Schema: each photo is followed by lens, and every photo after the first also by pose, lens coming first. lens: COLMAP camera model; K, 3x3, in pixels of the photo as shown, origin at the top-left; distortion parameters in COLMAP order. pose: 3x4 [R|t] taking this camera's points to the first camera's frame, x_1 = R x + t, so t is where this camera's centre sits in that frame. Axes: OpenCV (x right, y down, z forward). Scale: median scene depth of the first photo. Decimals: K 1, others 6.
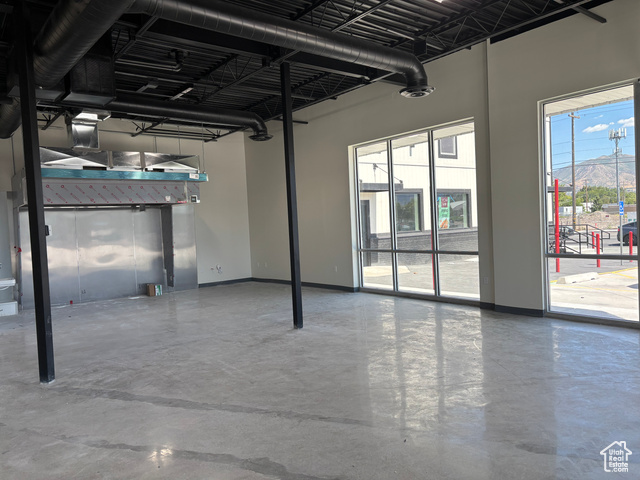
lens RADIAL K [[487.7, 0, 320.0], [0, 487.7, 240.0], [0, 0, 1]] dist [0.010971, 0.001828]
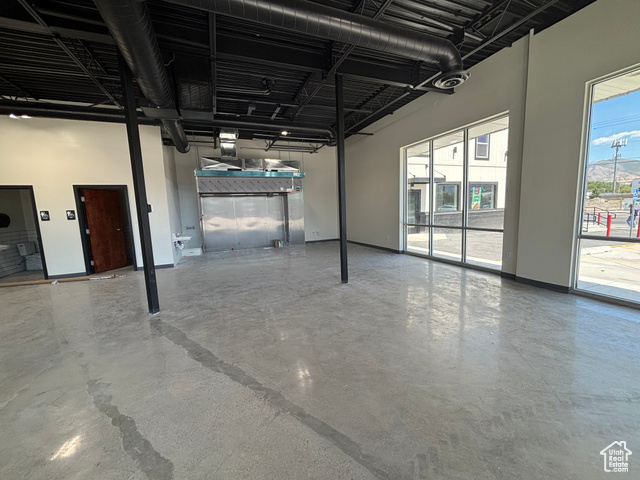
lens RADIAL K [[259.7, 0, 320.0], [0, 259.7, 240.0], [0, 0, 1]] dist [-0.001966, 0.000013]
pose [[0.957711, 0.044372, -0.284289, 0.068315], [-0.015882, 0.994683, 0.101748, -0.007133], [0.287292, -0.092931, 0.953324, 0.236488]]
